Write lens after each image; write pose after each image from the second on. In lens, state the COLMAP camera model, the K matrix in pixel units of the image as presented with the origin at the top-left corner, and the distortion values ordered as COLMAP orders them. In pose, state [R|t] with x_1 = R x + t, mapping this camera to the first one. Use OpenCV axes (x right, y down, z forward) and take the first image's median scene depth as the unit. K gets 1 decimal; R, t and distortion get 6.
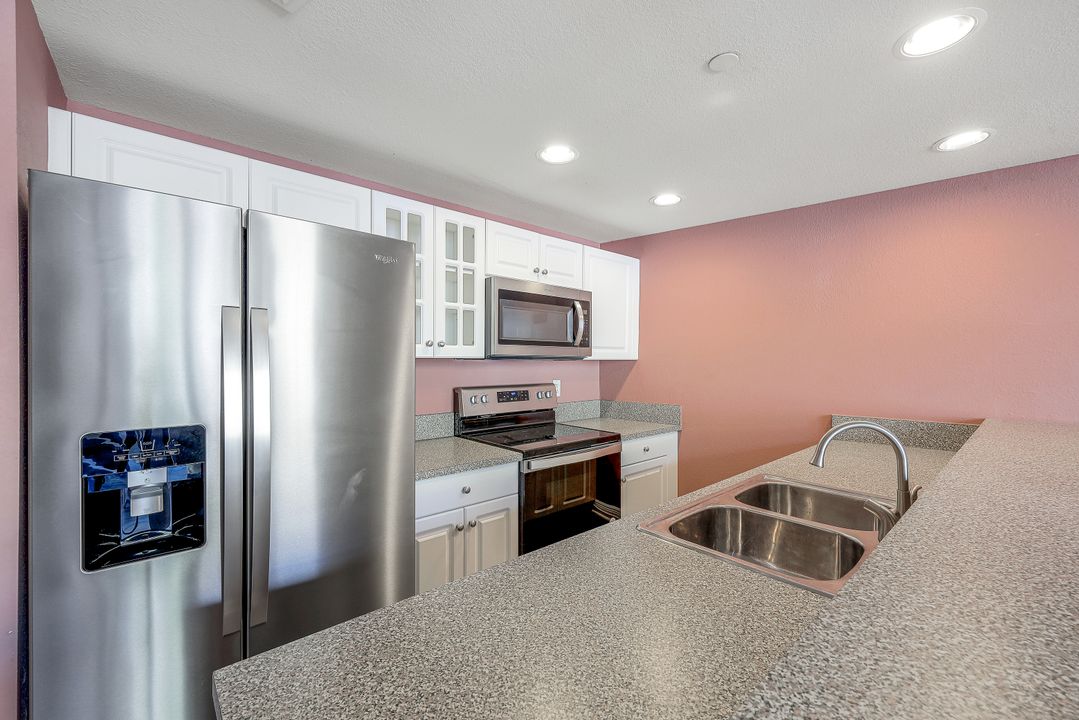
lens RADIAL K [[439.1, 0, 535.8], [0, 439.1, 356.1], [0, 0, 1]] dist [-0.002914, 0.000189]
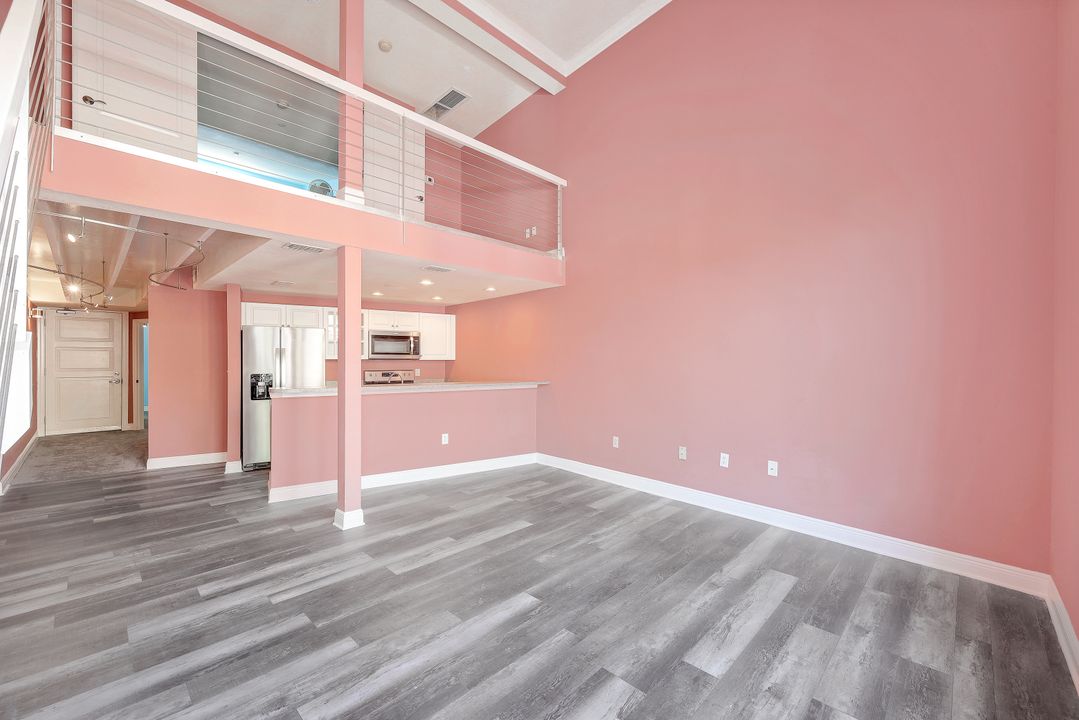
lens RADIAL K [[439.1, 0, 539.2], [0, 439.1, 355.5], [0, 0, 1]] dist [-0.002914, 0.000189]
pose [[0.990615, -0.000546, -0.136684, 1.223685], [0.000638, 1.000000, 0.000630, -0.019806], [0.136683, -0.000712, 0.990615, -1.469246]]
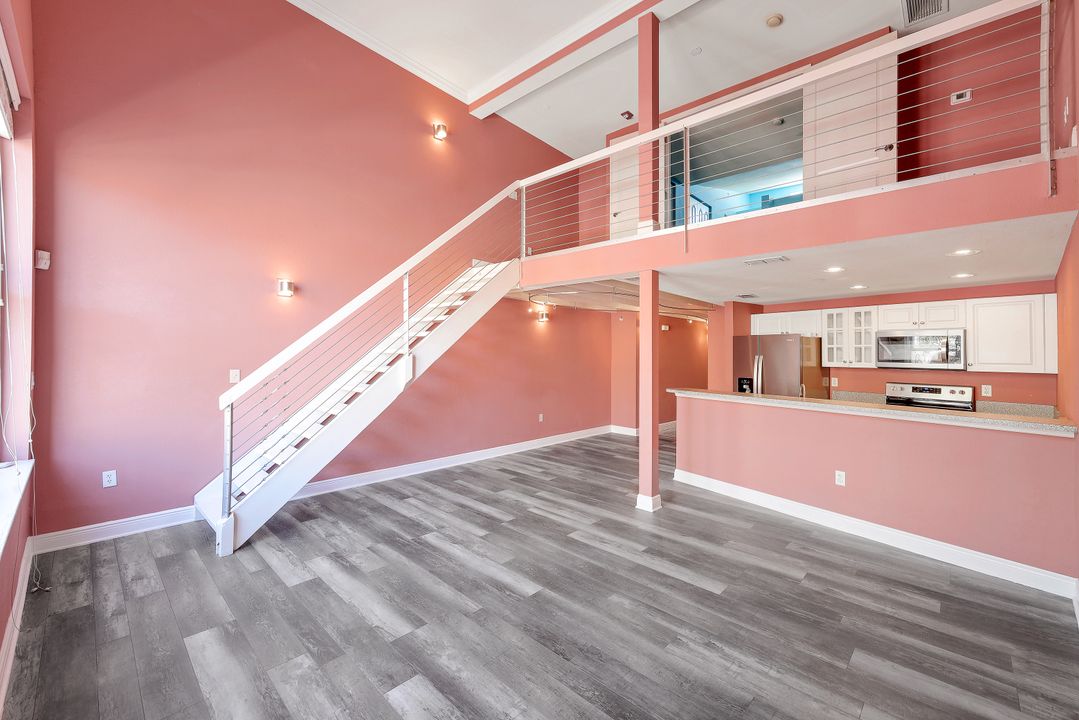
lens RADIAL K [[439.1, 0, 538.1], [0, 439.1, 346.5], [0, 0, 1]] dist [-0.002914, 0.000189]
pose [[-0.120615, -0.022746, -0.992439, 2.092306], [-0.008456, 0.999725, -0.021886, -0.037961], [0.992663, 0.005753, -0.120774, -0.401541]]
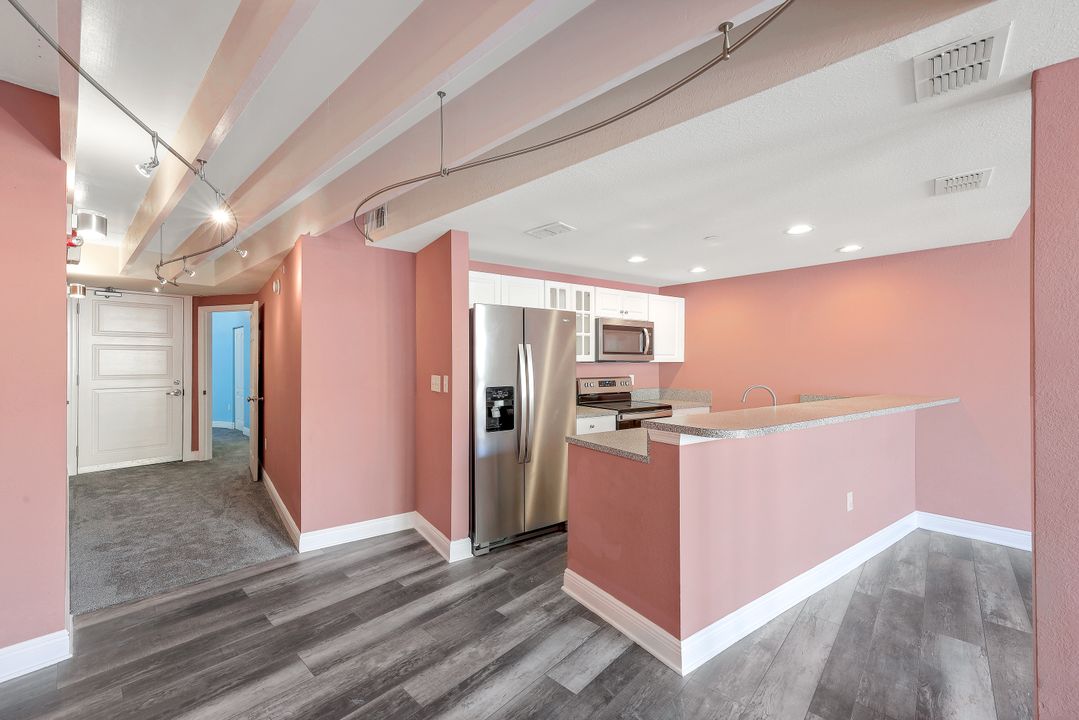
lens RADIAL K [[439.1, 0, 547.4], [0, 439.1, 352.6], [0, 0, 1]] dist [-0.002914, 0.000189]
pose [[0.994188, -0.002826, -0.107619, -0.106123], [0.001795, 0.999952, -0.009675, -0.014522], [0.107641, 0.009425, 0.994145, -0.783022]]
